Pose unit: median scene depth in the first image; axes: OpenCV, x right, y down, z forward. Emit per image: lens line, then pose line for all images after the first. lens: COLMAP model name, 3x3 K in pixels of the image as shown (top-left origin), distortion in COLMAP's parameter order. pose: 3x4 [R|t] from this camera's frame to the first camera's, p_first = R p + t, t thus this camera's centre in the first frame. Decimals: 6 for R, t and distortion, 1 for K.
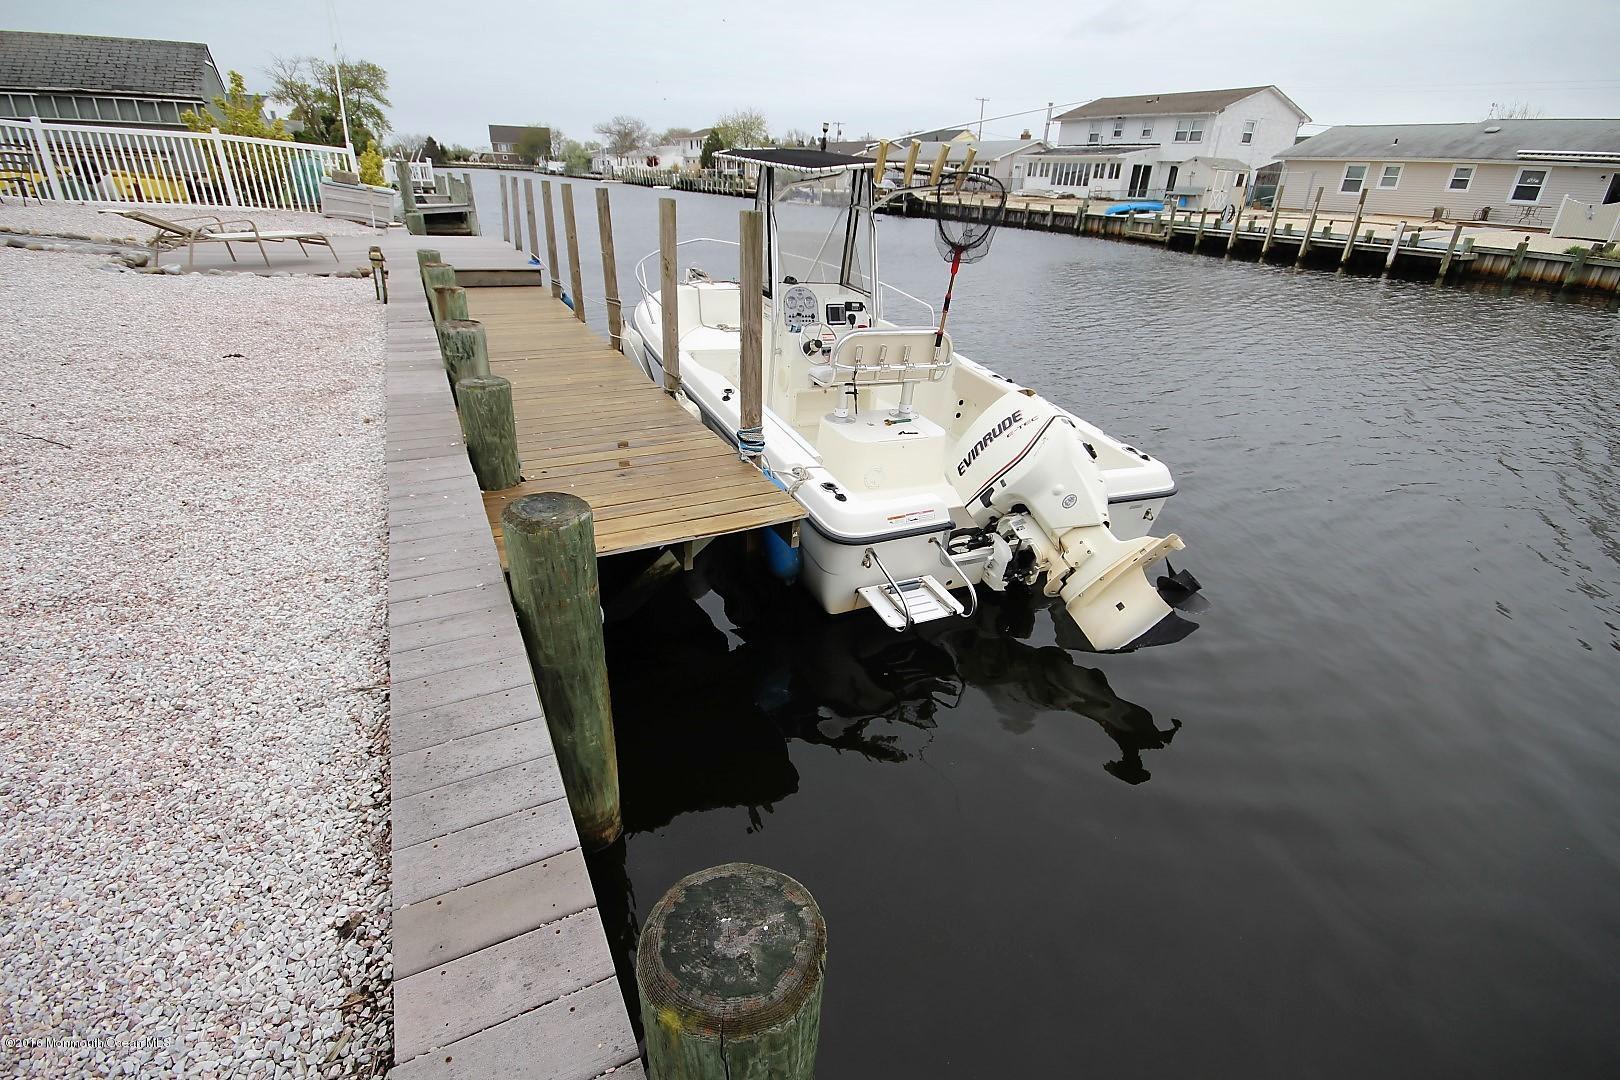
lens RADIAL K [[744.9, 0, 815.2], [0, 744.9, 531.4], [0, 0, 1]] dist [0.016319, -0.015250]
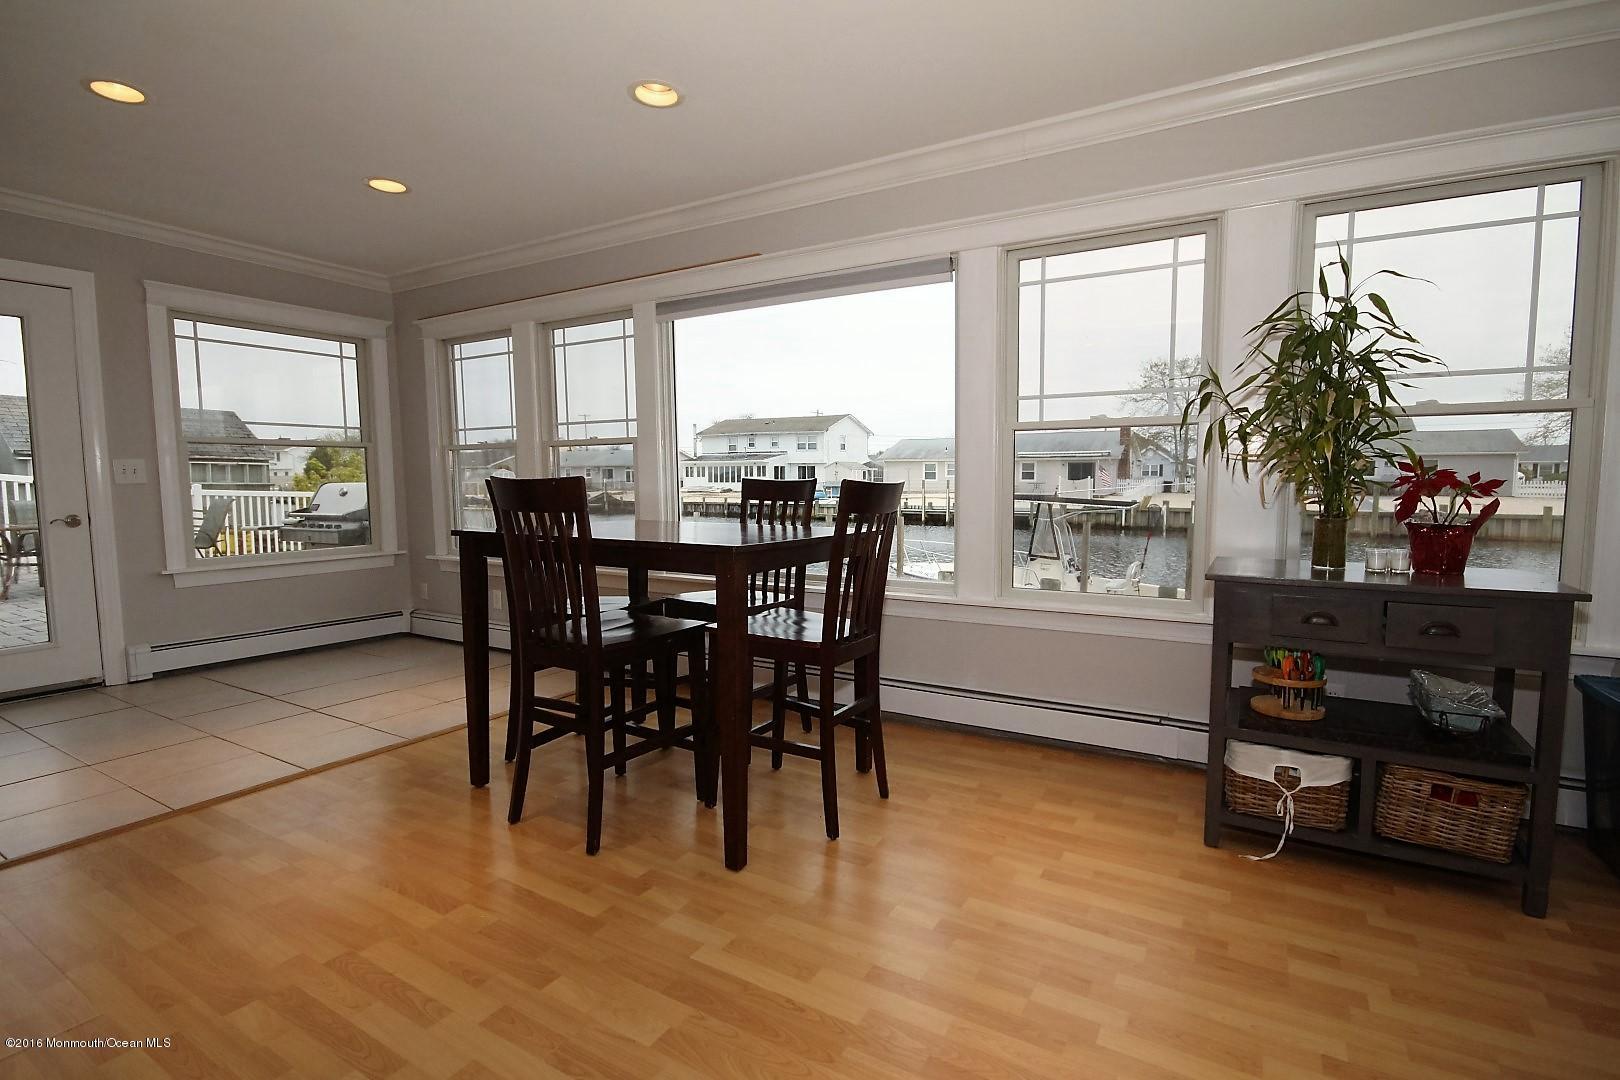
lens RADIAL K [[755.9, 0, 818.9], [0, 755.9, 540.1], [0, 0, 1]] dist [-0.001335, -0.000664]
pose [[0.842290, -0.086722, 0.532003, -0.219580], [0.264091, 0.926792, -0.267045, 0.003591], [-0.469897, 0.365427, 0.803530, -0.052249]]
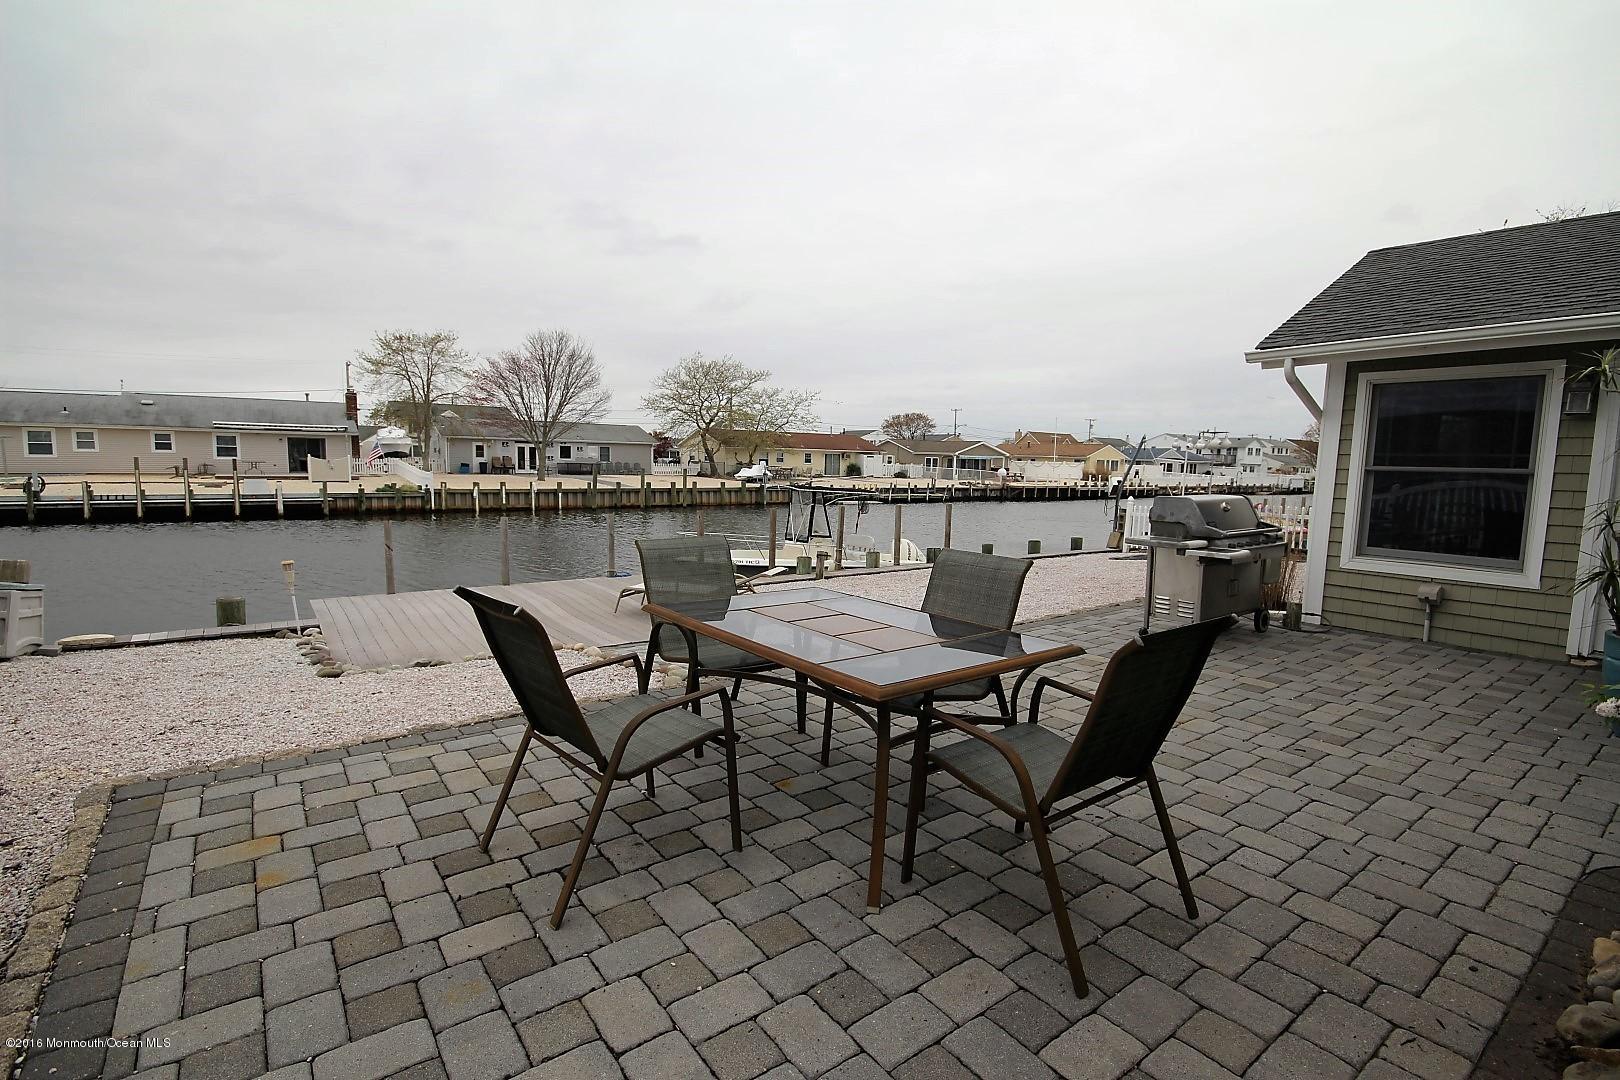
lens RADIAL K [[755.9, 0, 818.9], [0, 755.9, 540.1], [0, 0, 1]] dist [-0.001335, -0.000664]
pose [[-0.170080, -0.147053, 0.974396, -0.332977], [0.401594, 0.892623, 0.204810, -0.110601], [-0.899886, 0.426146, -0.092762, 0.166569]]
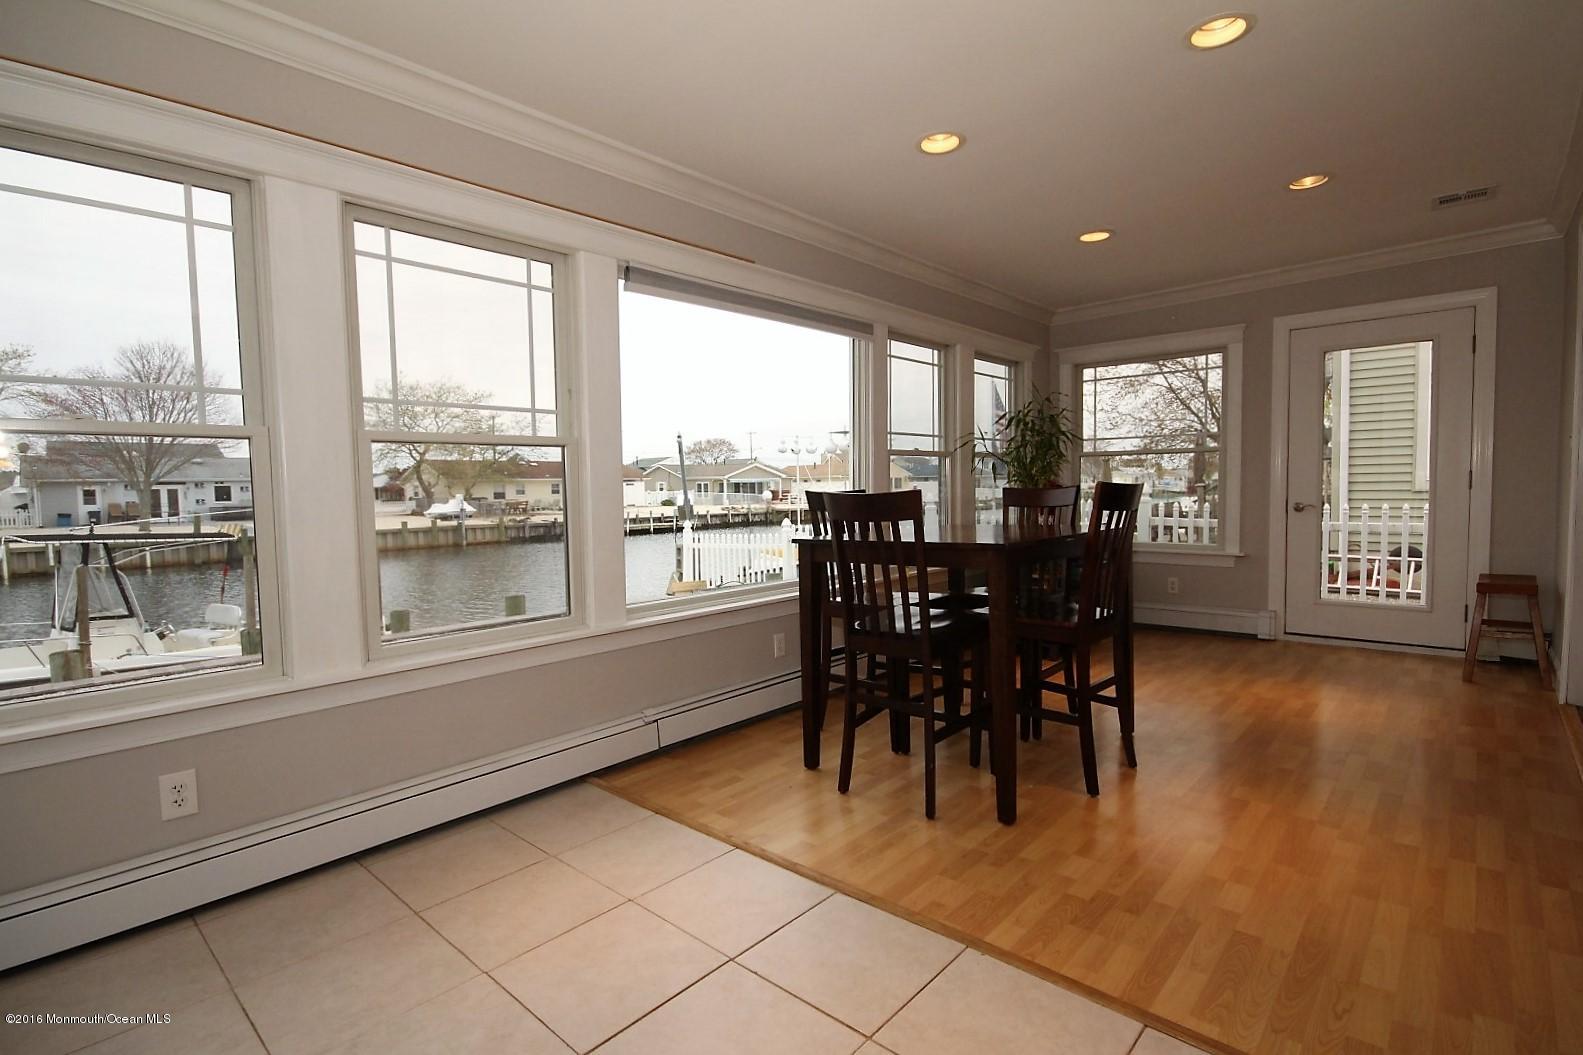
lens RADIAL K [[752.0, 0, 799.3], [0, 752.0, 528.6], [0, 0, 1]] dist [-0.000092, 0.000381]
pose [[-0.351516, -0.083251, 0.932473, -0.253846], [0.411669, 0.880826, 0.233828, -0.036887], [-0.840812, 0.466064, -0.275352, 0.028922]]
